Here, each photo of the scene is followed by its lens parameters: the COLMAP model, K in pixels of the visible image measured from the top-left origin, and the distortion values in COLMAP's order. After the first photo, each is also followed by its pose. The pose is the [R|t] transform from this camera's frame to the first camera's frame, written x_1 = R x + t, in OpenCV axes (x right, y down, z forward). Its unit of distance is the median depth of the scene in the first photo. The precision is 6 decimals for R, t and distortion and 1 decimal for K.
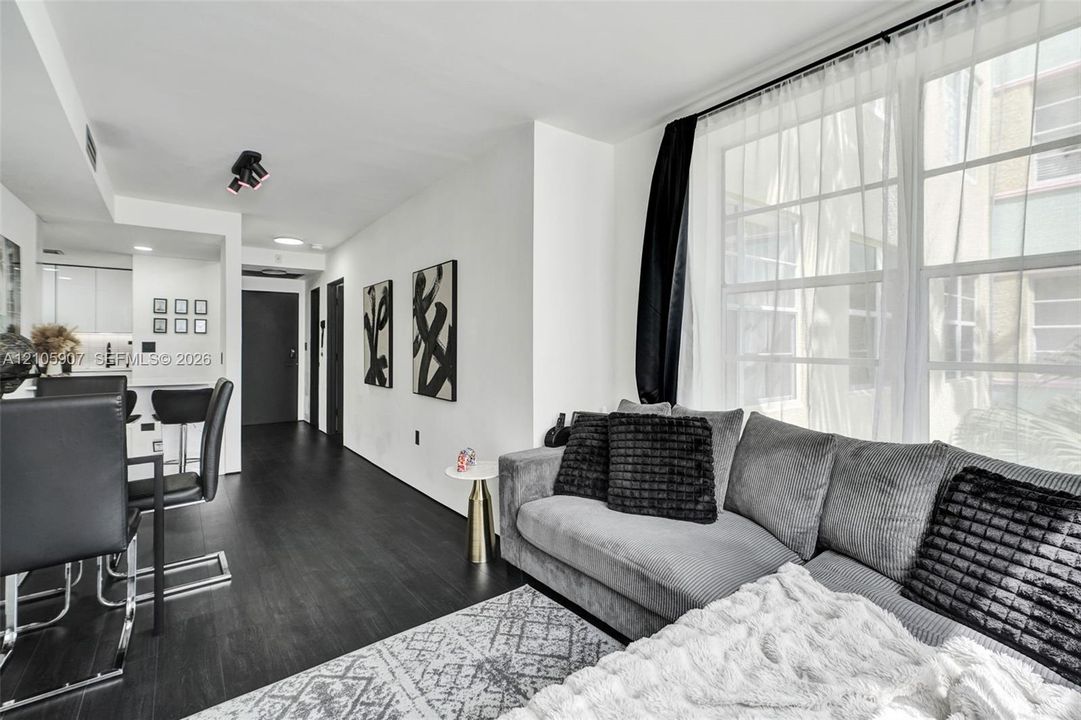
lens RADIAL K [[481.1, 0, 541.5], [0, 481.1, 341.0], [0, 0, 1]] dist [-0.001505, -0.000050]
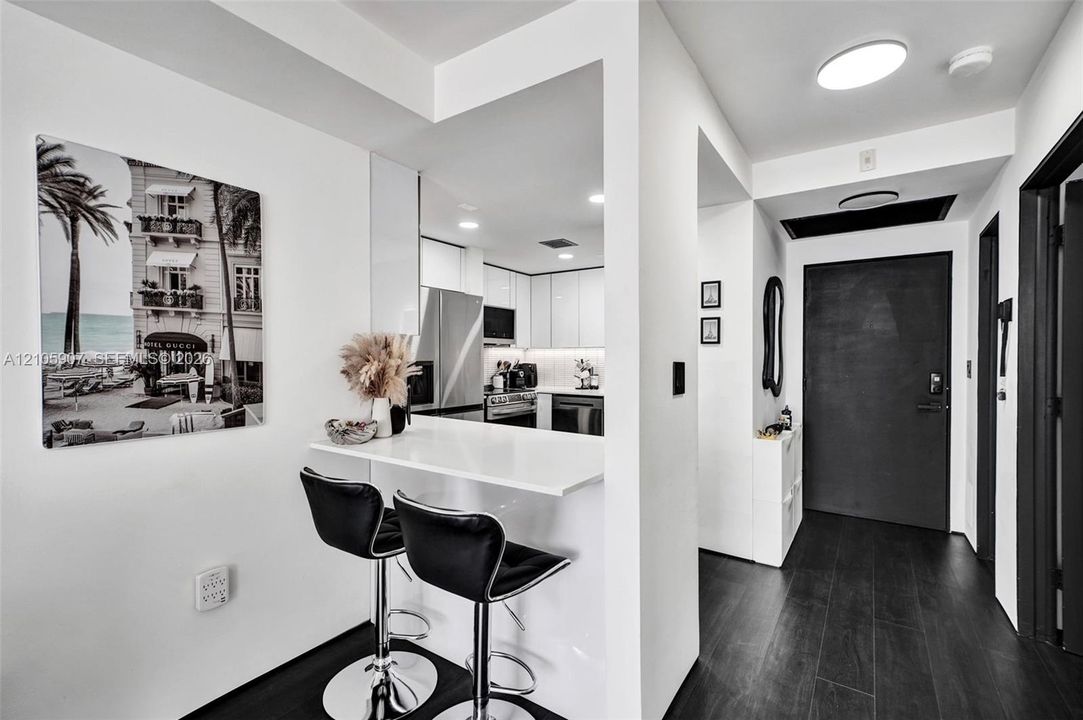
lens RADIAL K [[484.5, 0, 545.1], [0, 484.5, 364.6], [0, 0, 1]] dist [0.009197, -0.000058]
pose [[0.322992, 0.016444, -0.946259, -0.275183], [0.005495, 0.999800, 0.019250, -0.004922], [0.946386, -0.011418, 0.322837, 0.690483]]
